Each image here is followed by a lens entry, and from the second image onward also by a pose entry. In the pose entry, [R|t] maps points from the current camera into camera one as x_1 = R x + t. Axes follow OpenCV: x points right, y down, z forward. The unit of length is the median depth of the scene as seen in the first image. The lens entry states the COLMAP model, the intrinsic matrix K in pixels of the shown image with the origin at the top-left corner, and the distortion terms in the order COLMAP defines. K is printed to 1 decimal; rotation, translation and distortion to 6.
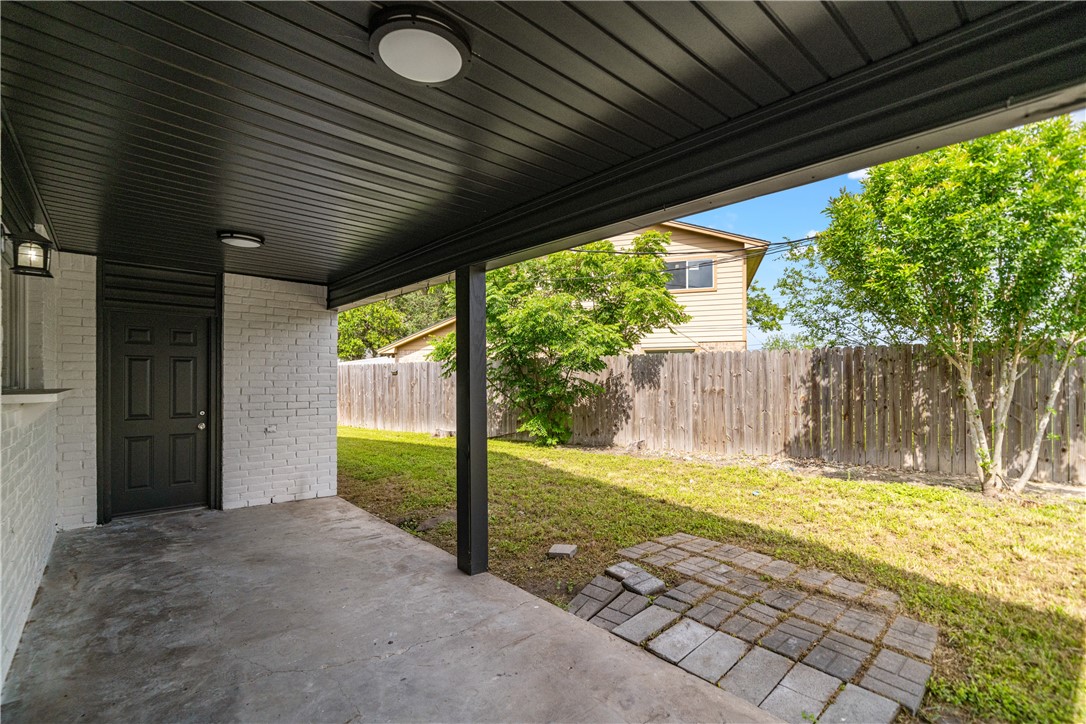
lens RADIAL K [[474.5, 0, 543.2], [0, 474.5, 377.9], [0, 0, 1]] dist [-0.000216, -0.000047]
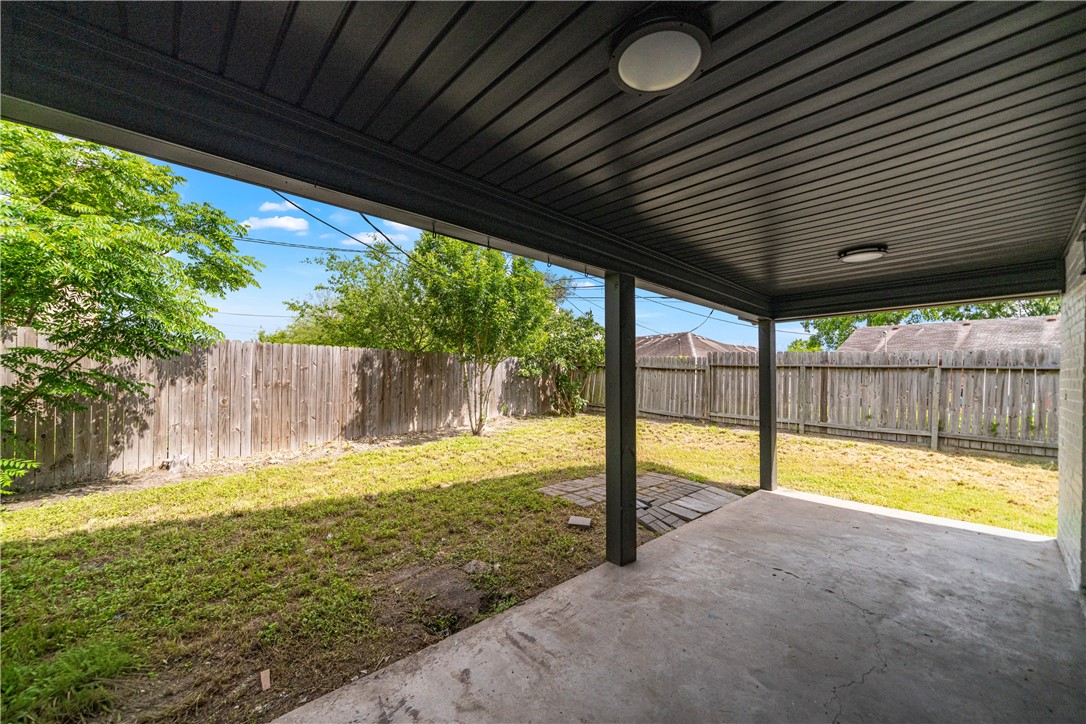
lens RADIAL K [[408.3, 0, 543.0], [0, 408.3, 362.0], [0, 0, 1]] dist [0.000968, 0.000017]
pose [[0.009707, 0.024947, 0.999642, -0.448678], [-0.016706, 0.999553, -0.024782, -0.004897], [-0.999813, -0.016459, 0.010119, 0.491467]]
